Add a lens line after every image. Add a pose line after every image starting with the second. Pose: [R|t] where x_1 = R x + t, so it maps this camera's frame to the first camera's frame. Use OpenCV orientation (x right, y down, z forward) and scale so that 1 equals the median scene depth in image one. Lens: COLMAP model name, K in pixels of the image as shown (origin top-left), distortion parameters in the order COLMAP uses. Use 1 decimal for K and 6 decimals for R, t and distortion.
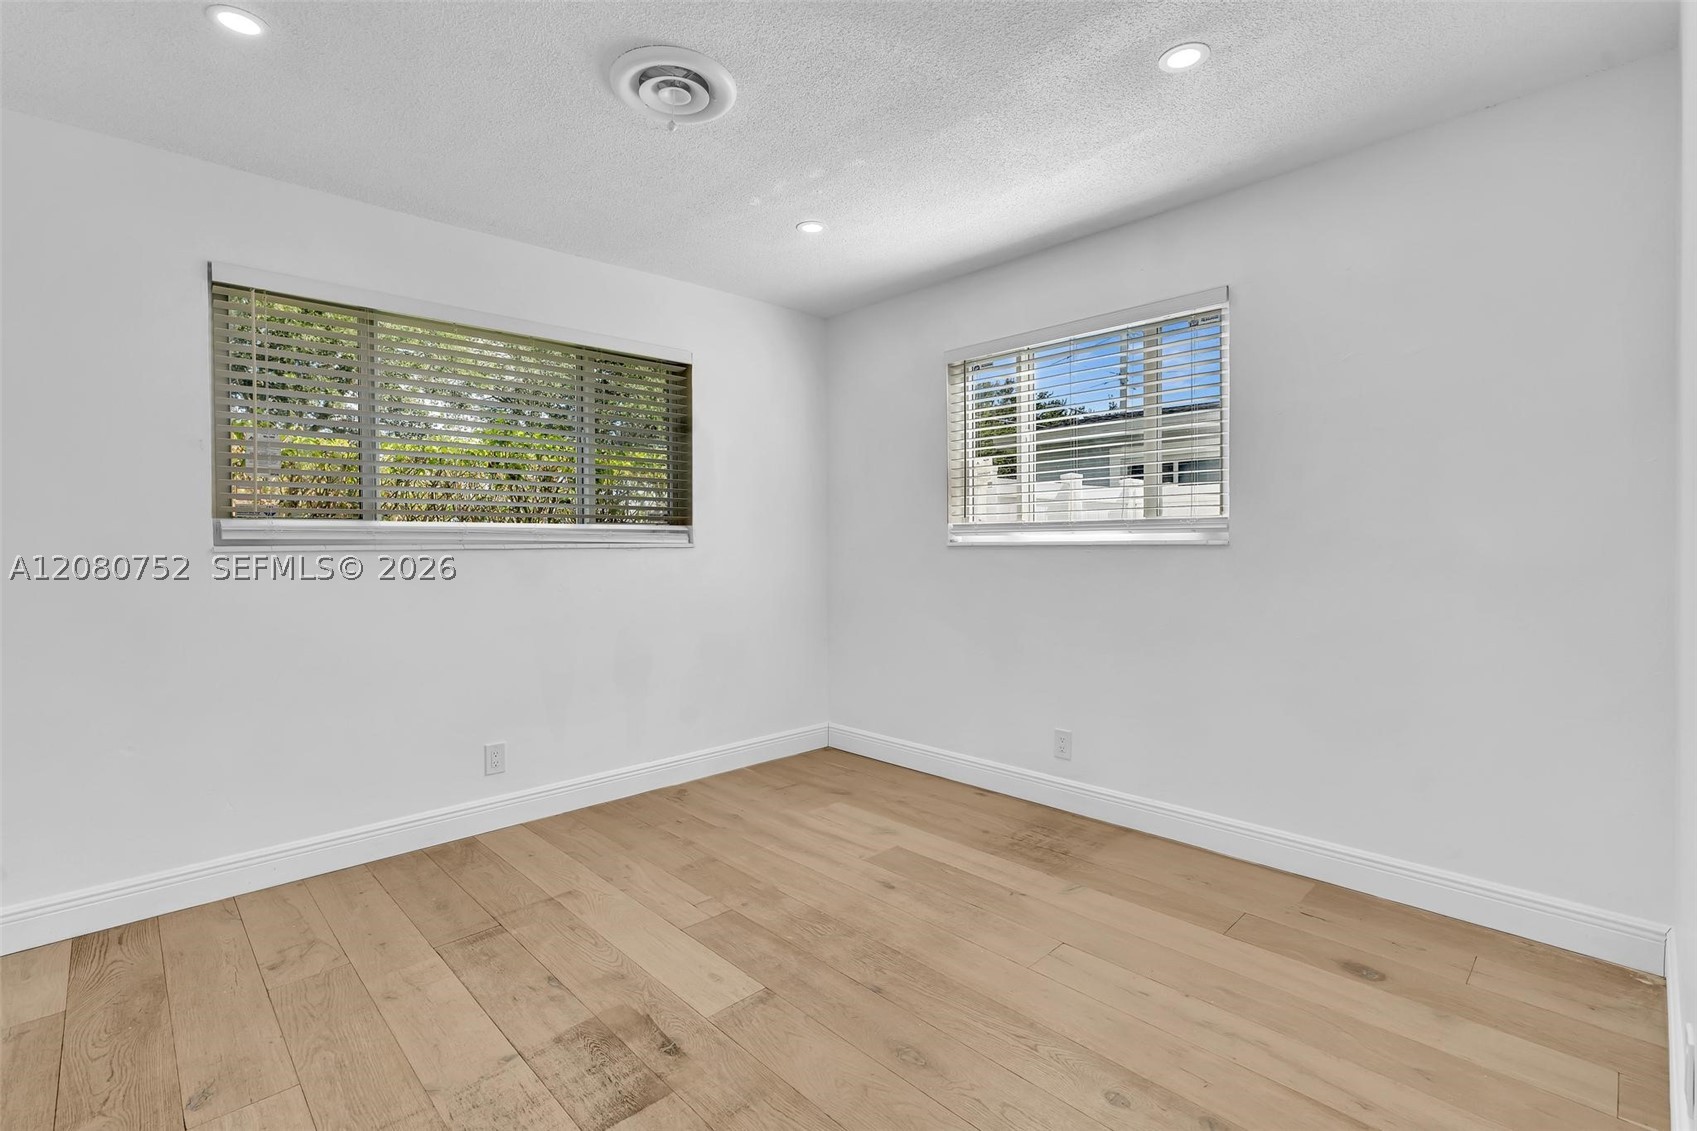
lens RADIAL K [[760.3, 0, 846.8], [0, 760.3, 558.6], [0, 0, 1]] dist [-0.003368, 0.000569]
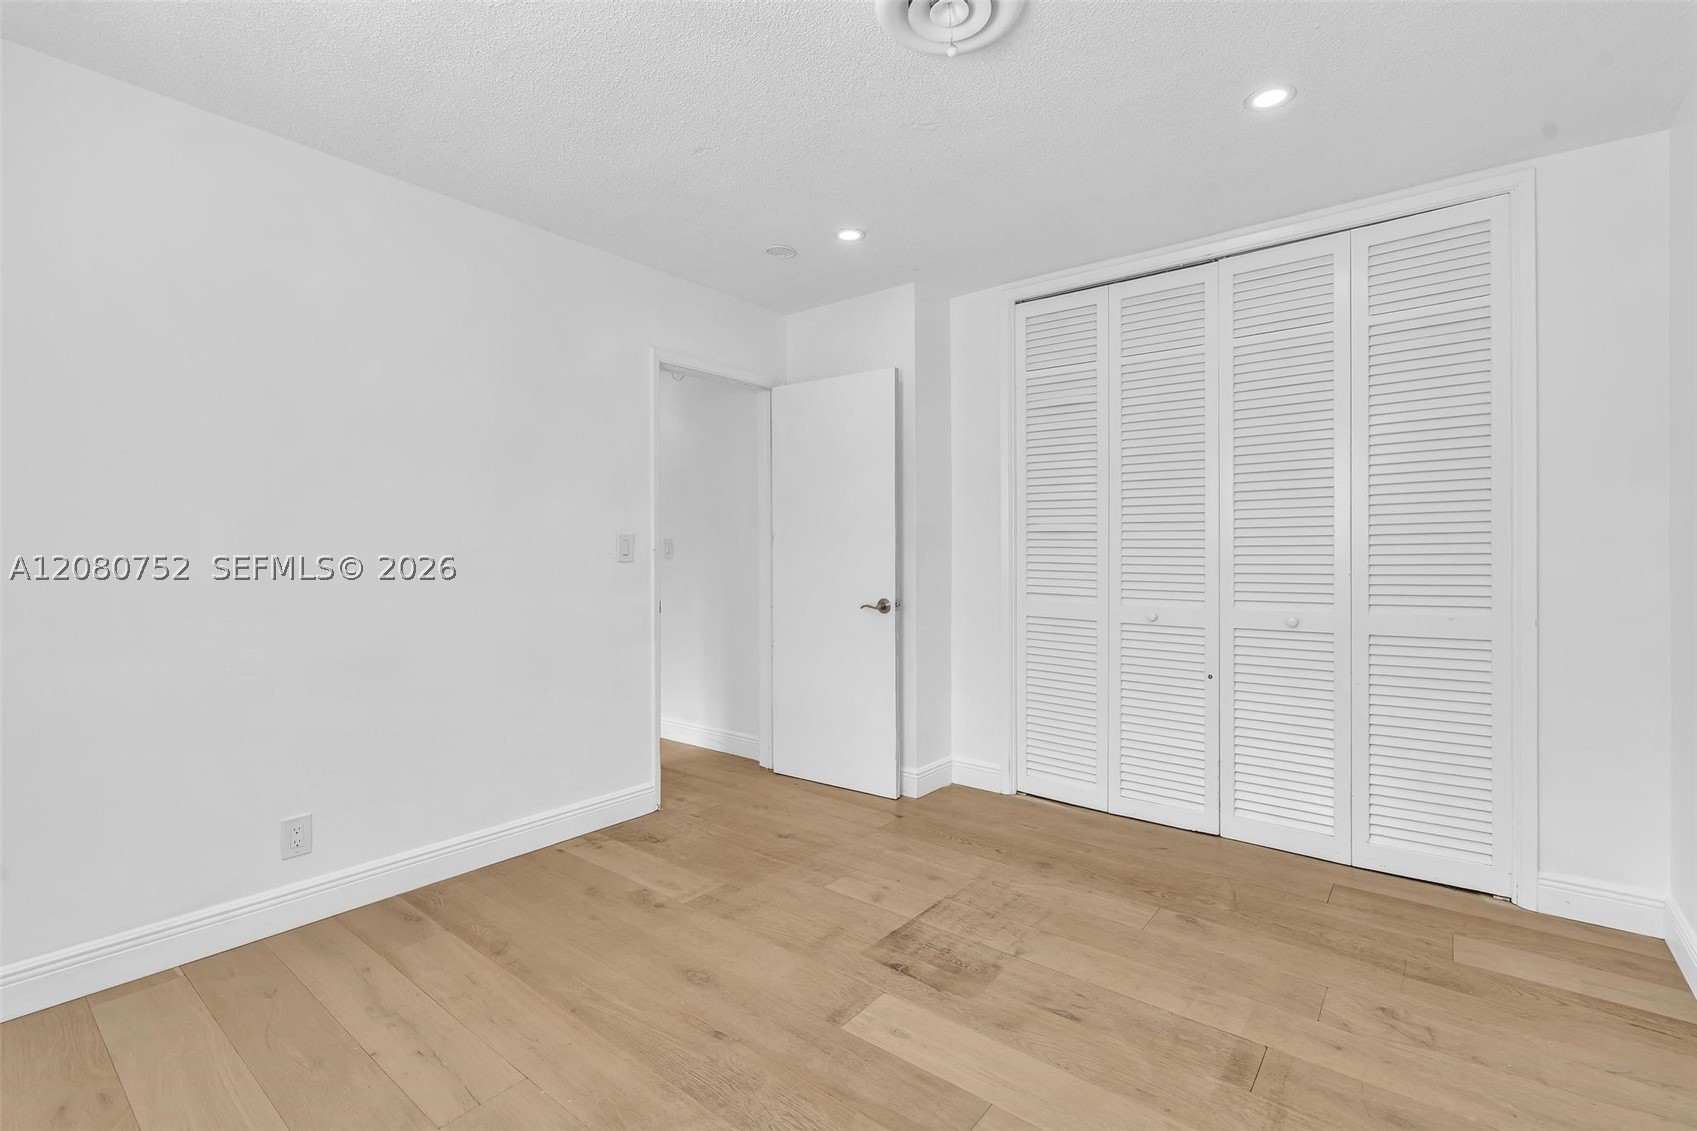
lens RADIAL K [[760.3, 0, 846.8], [0, 760.3, 558.6], [0, 0, 1]] dist [-0.003368, 0.000569]
pose [[-0.991713, 0.010977, -0.128000, -0.002329], [0.006948, 0.999468, 0.031880, -0.042745], [0.128282, 0.030727, -0.991262, 2.029688]]
